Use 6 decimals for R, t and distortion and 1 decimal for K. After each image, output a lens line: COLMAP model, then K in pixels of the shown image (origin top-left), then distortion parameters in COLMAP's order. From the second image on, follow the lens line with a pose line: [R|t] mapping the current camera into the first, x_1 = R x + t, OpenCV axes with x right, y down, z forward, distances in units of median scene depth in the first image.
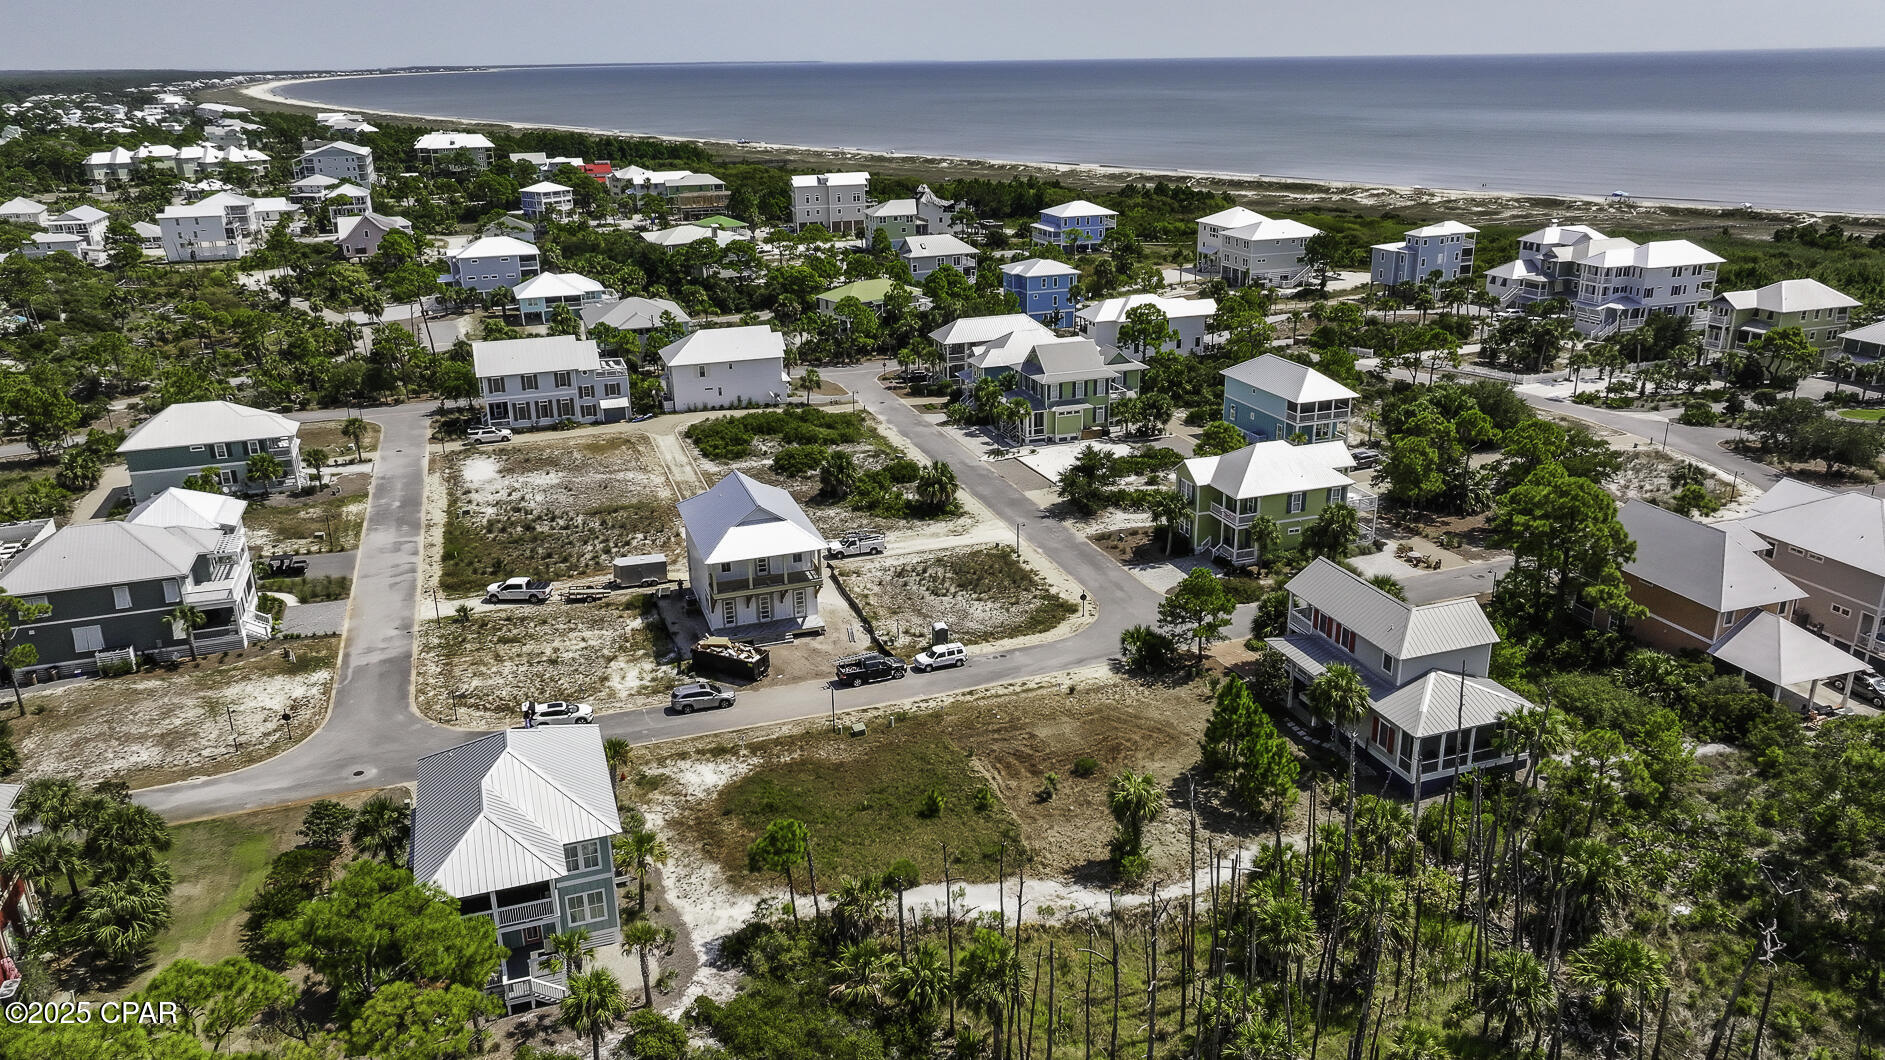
lens RADIAL K [[1322.1, 0, 951.5], [0, 1322.1, 529.4], [0, 0, 1]] dist [0.005957, 0.000807]
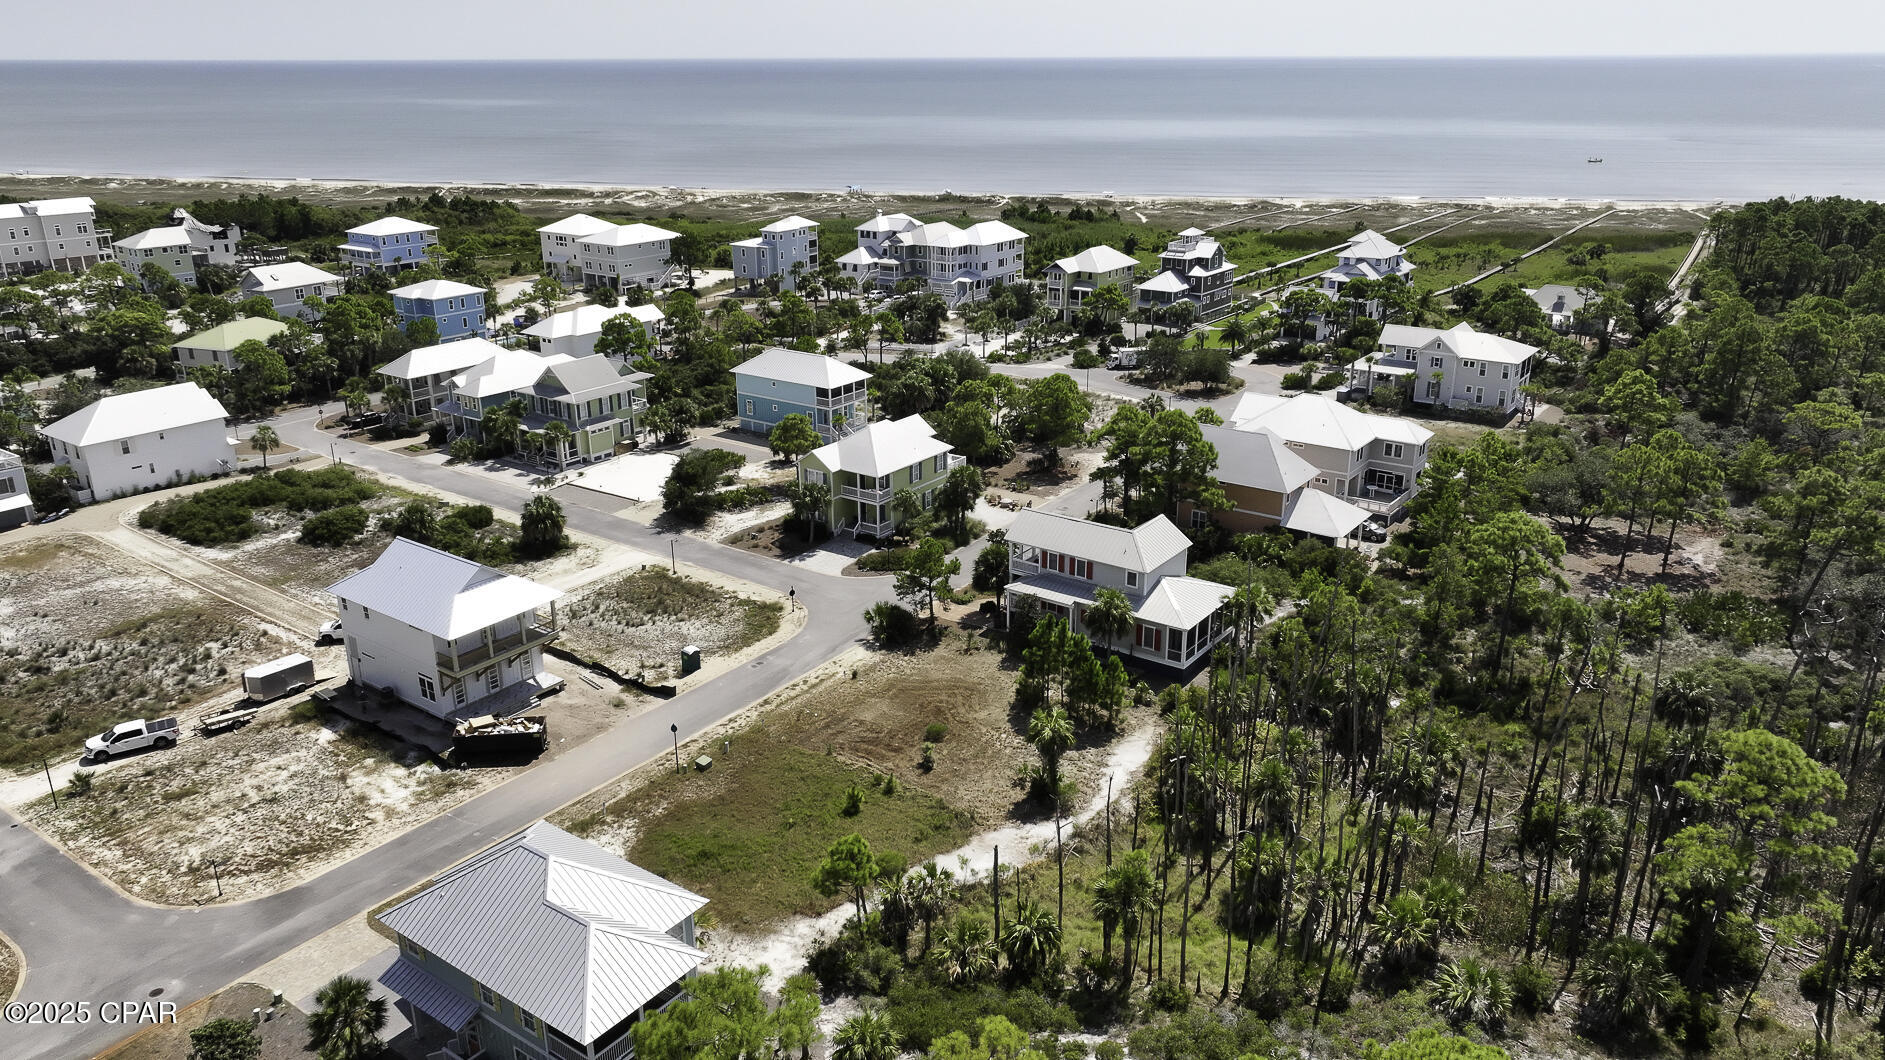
lens RADIAL K [[1322.1, 0, 951.5], [0, 1322.1, 529.4], [0, 0, 1]] dist [0.005957, 0.000807]
pose [[0.819975, -0.183925, 0.542045, -0.257112], [0.185451, 0.981255, 0.052416, -0.020836], [-0.541524, 0.057543, 0.838713, 0.048915]]
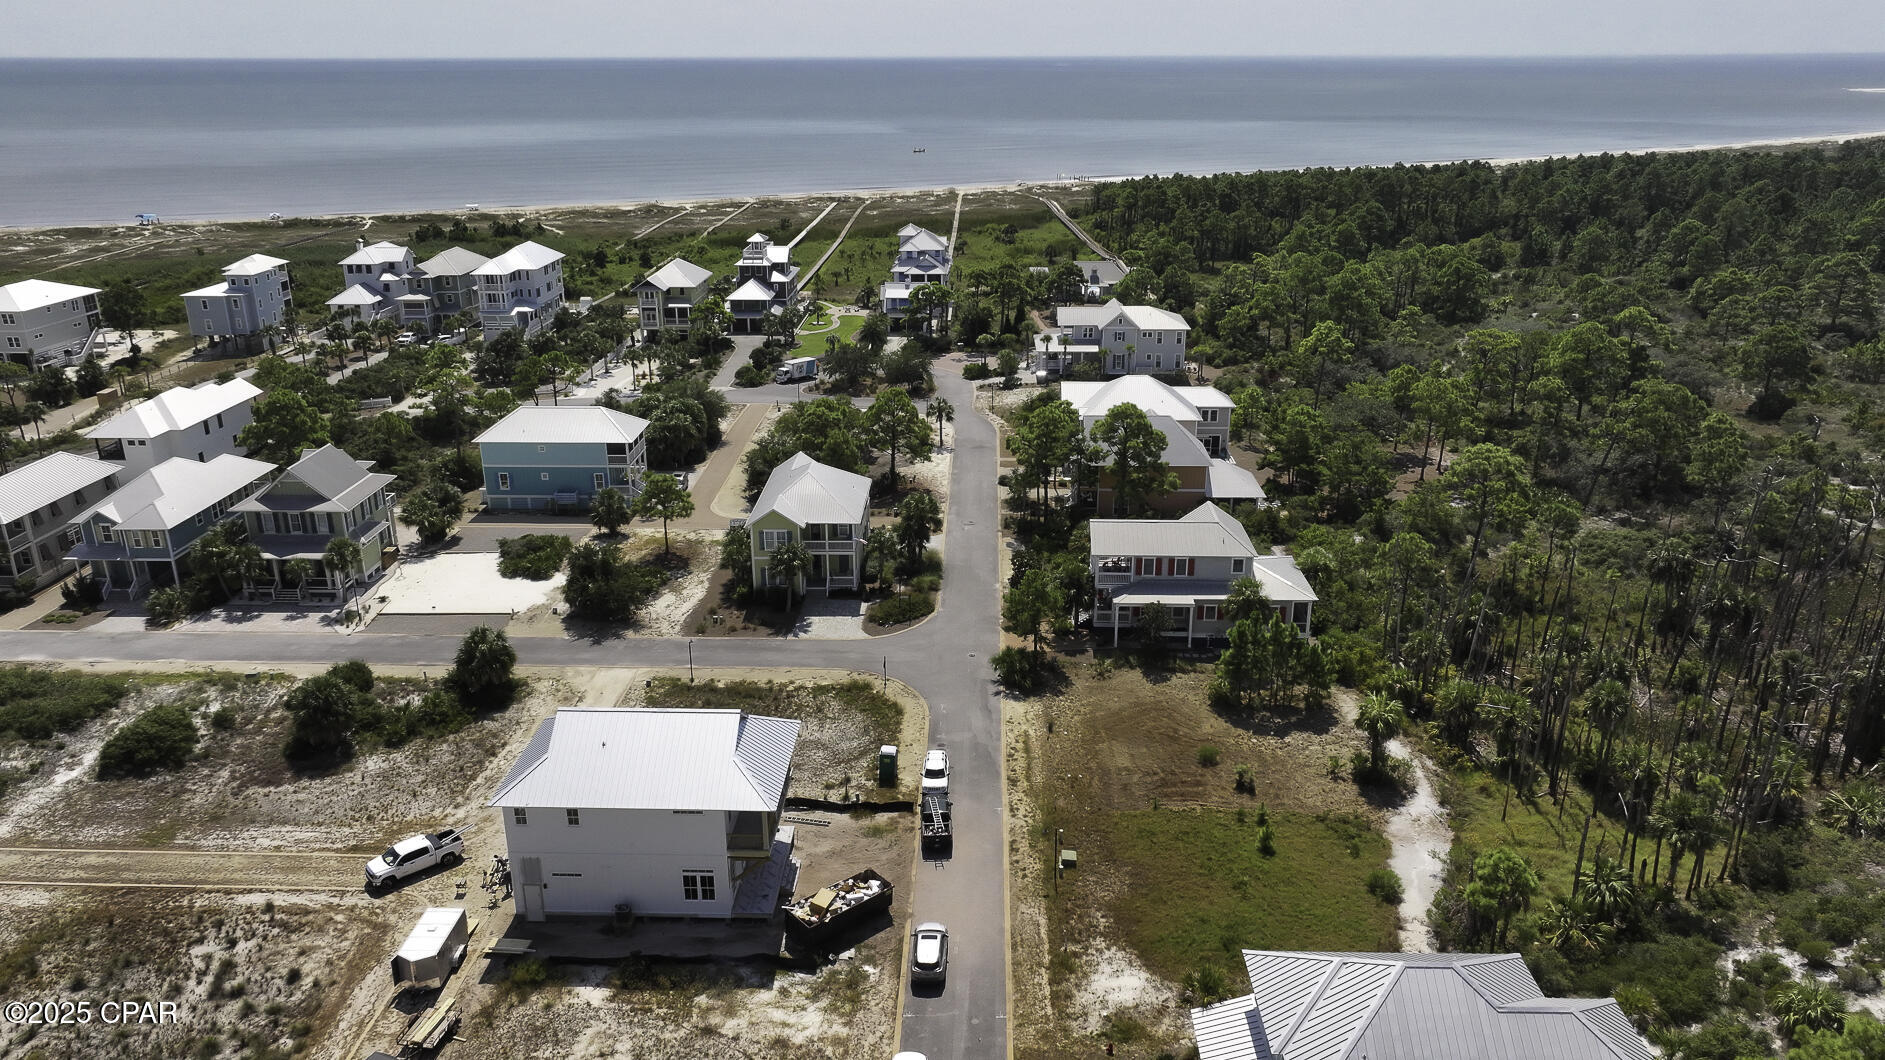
lens RADIAL K [[1322.1, 0, 951.5], [0, 1322.1, 529.4], [0, 0, 1]] dist [0.005957, 0.000807]
pose [[0.359621, -0.304338, 0.882072, -0.487761], [0.311077, 0.930339, 0.194165, -0.146431], [-0.879718, 0.204567, 0.429242, 0.406216]]
